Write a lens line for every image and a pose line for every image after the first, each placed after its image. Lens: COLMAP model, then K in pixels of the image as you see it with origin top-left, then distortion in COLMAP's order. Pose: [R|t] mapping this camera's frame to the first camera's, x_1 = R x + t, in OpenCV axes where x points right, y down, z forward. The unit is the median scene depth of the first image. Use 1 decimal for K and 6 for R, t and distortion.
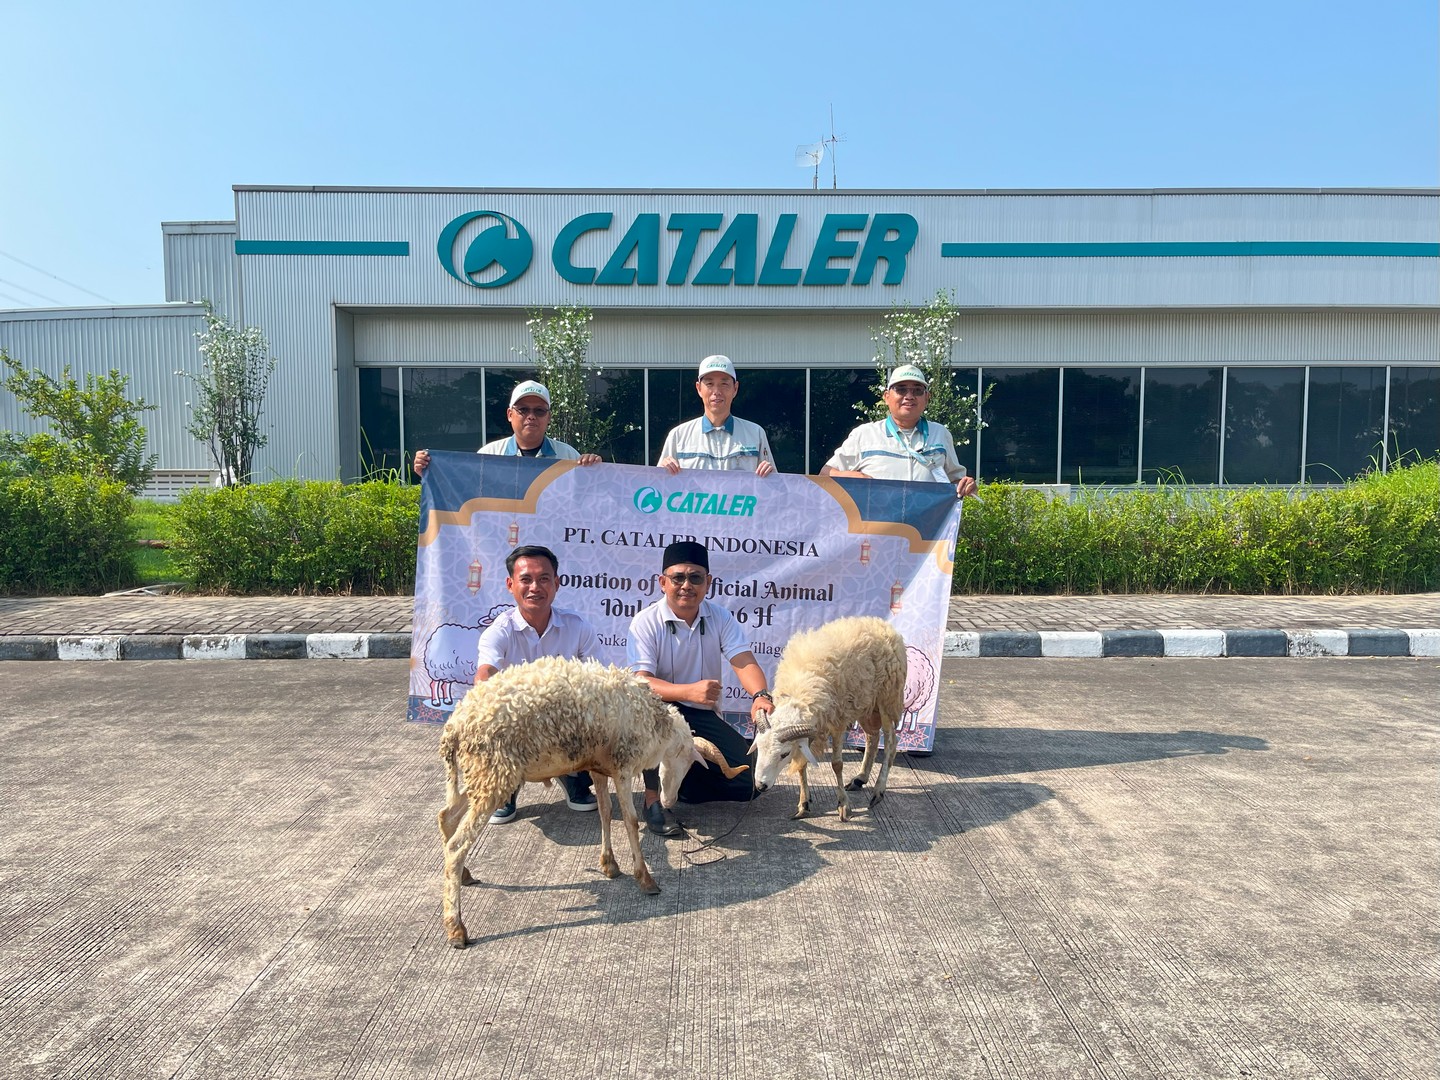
lens RADIAL K [[1147.9, 0, 701.7], [0, 1147.9, 568.0], [0, 0, 1]] dist [0.063780, -0.103069]
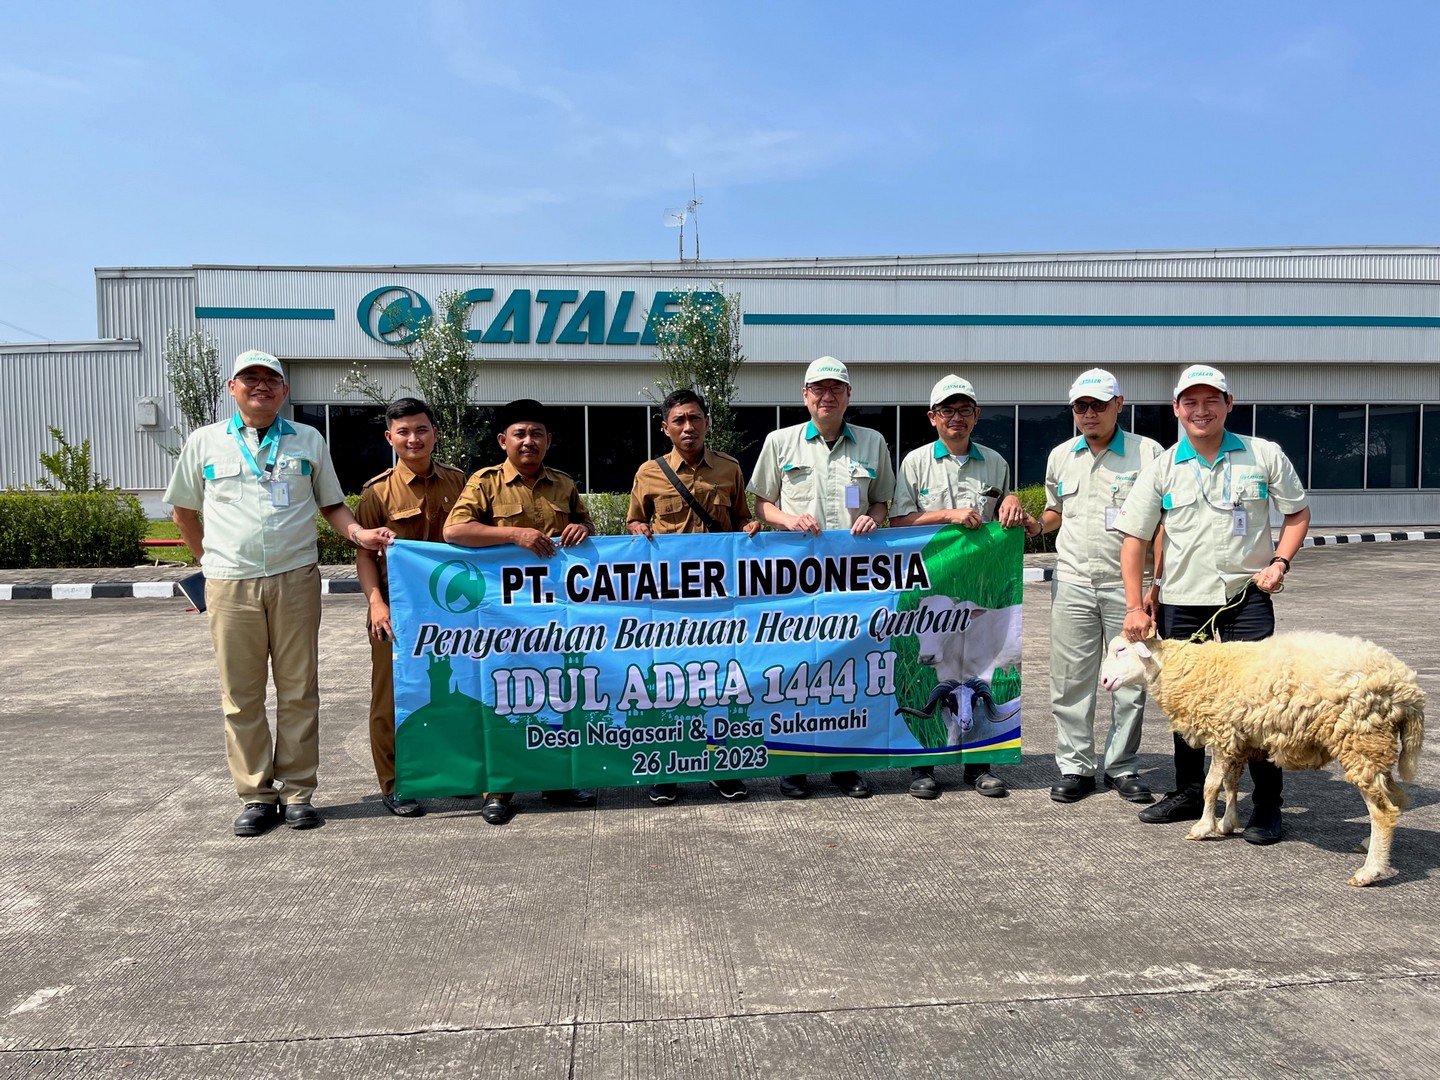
lens RADIAL K [[1116.4, 0, 720.0], [0, 1116.4, 540.0], [0, 0, 1]] dist [0.055265, -0.077861]
pose [[0.995019, -0.010643, 0.099120, 0.076083], [0.014649, 0.999101, -0.039776, 0.050813], [-0.098608, 0.041030, 0.994280, -0.437182]]
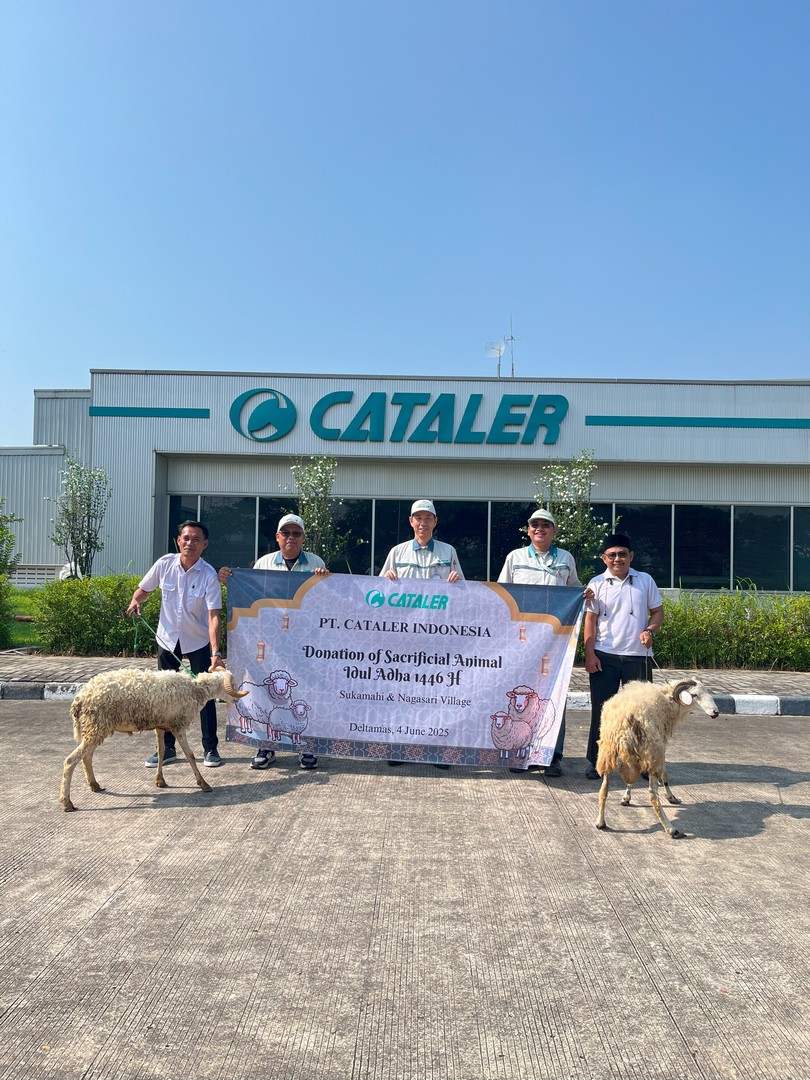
lens RADIAL K [[853.6, 0, 400.2], [0, 853.6, 539.4], [0, 0, 1]] dist [0.058195, -0.087810]
pose [[0.999667, 0.019405, -0.017016, 0.003694], [-0.021331, 0.992366, -0.121466, 0.001179], [0.014529, 0.121789, 0.992450, -0.040011]]
